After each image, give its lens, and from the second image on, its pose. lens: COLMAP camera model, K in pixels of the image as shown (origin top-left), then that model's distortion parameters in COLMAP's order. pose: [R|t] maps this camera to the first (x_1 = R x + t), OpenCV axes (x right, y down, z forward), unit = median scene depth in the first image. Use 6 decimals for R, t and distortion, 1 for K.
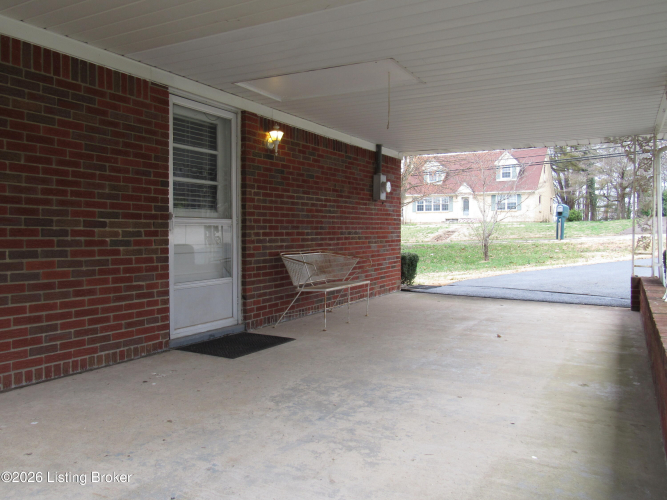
lens RADIAL K [[554.3, 0, 333.1], [0, 554.3, 249.5], [0, 0, 1]] dist [-0.010971, -0.001895]
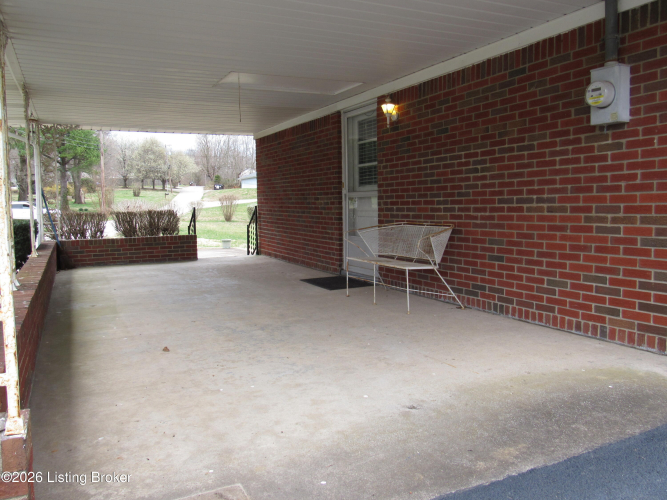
lens RADIAL K [[554.3, 0, 334.1], [0, 554.3, 249.7], [0, 0, 1]] dist [-0.010971, -0.001895]
pose [[-0.582707, 0.072780, -0.809417, 0.769739], [-0.014061, 0.994930, 0.099583, -0.040909], [0.812561, 0.069409, -0.578729, 1.447990]]
